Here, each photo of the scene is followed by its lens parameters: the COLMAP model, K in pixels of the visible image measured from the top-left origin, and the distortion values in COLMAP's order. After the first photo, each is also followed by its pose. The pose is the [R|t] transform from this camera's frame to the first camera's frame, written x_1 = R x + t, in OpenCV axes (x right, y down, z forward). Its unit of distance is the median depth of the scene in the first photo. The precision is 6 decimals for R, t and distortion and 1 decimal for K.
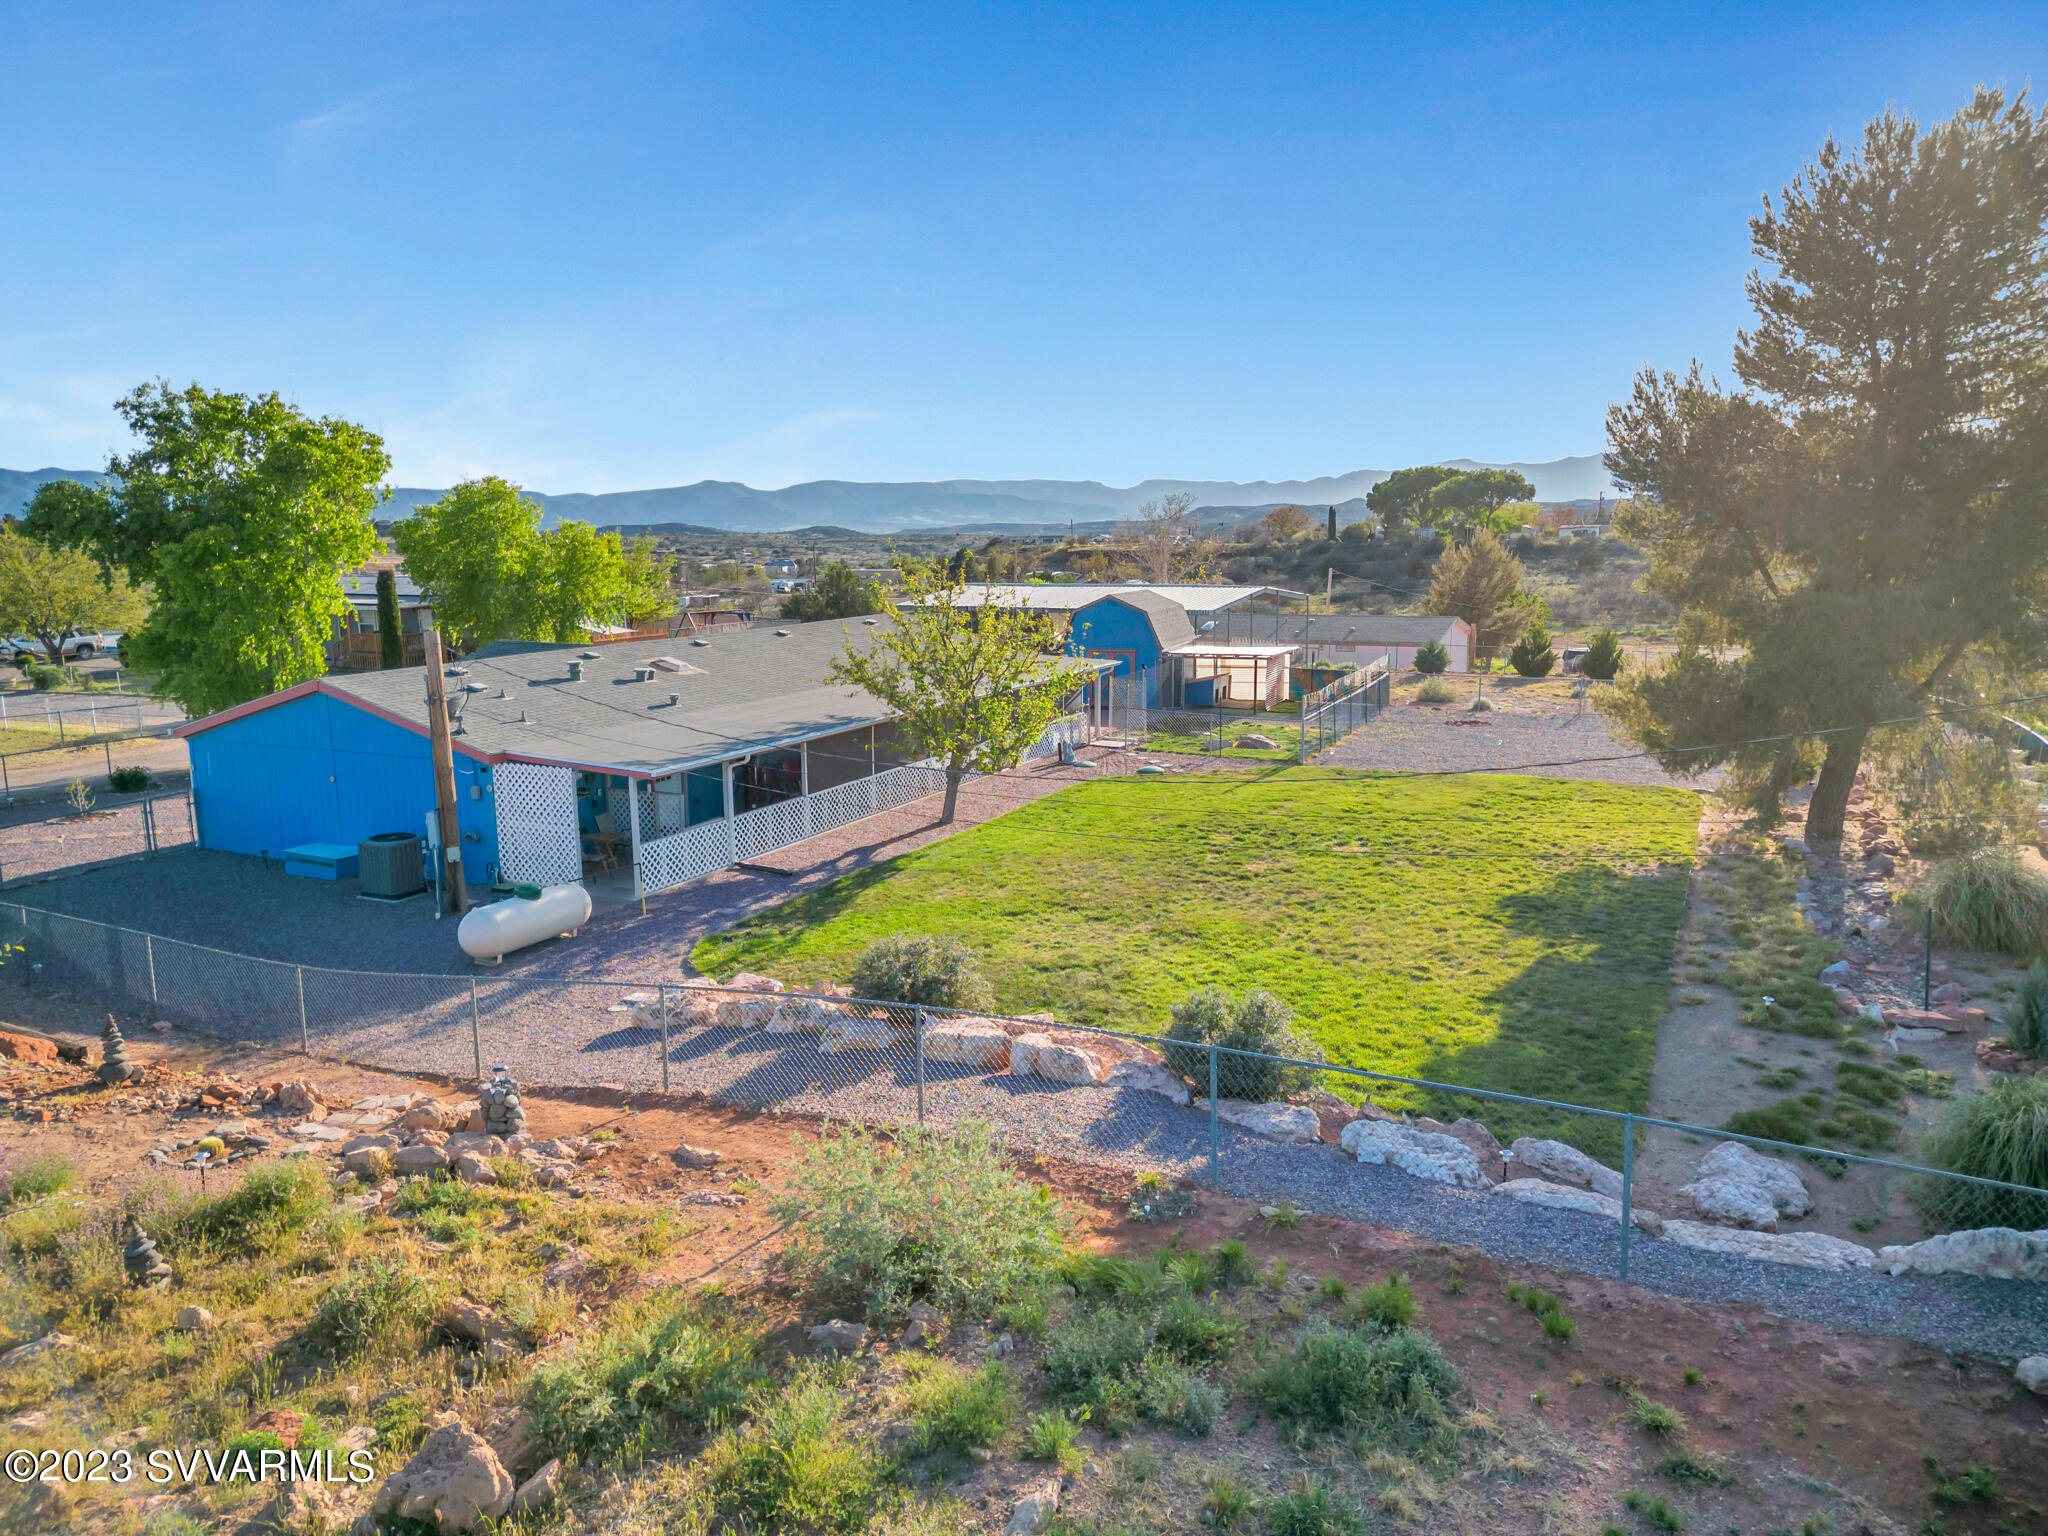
lens RADIAL K [[1421.8, 0, 1026.9], [0, 1421.8, 763.2], [0, 0, 1]] dist [0.042281, -0.026746]
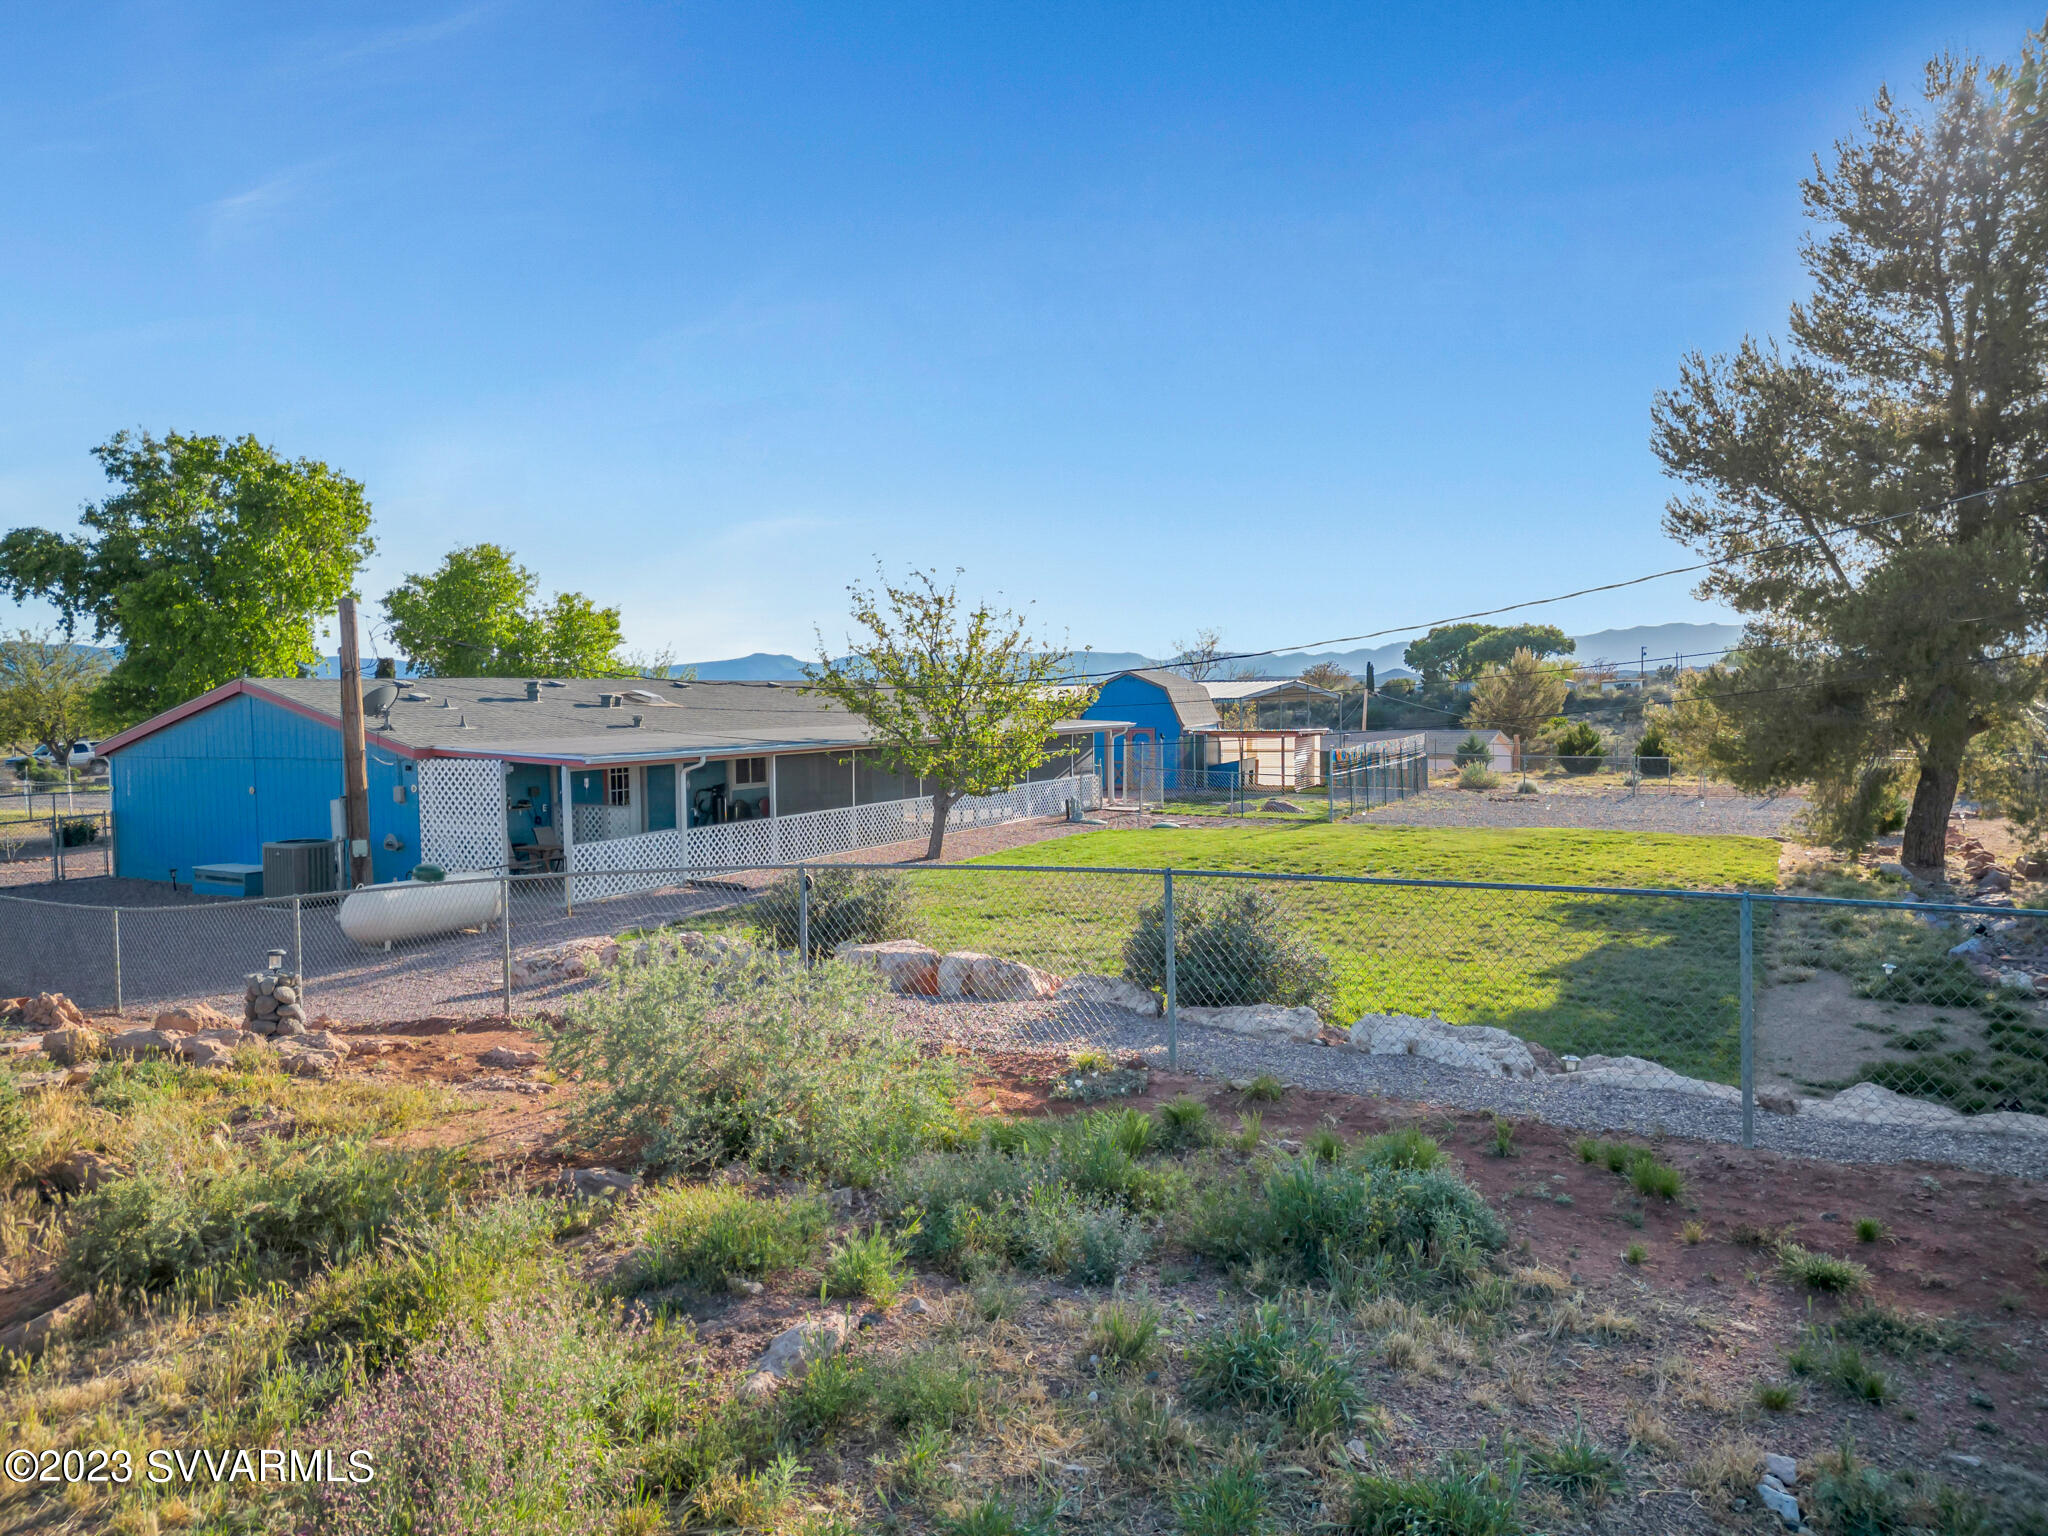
lens RADIAL K [[1421.8, 0, 1026.1], [0, 1421.8, 770.4], [0, 0, 1]] dist [0.042281, -0.026746]
pose [[0.999545, -0.000762, -0.030146, 0.040444], [-0.002654, 0.993579, -0.113110, 0.119386], [0.030039, 0.113139, 0.993125, 0.128533]]
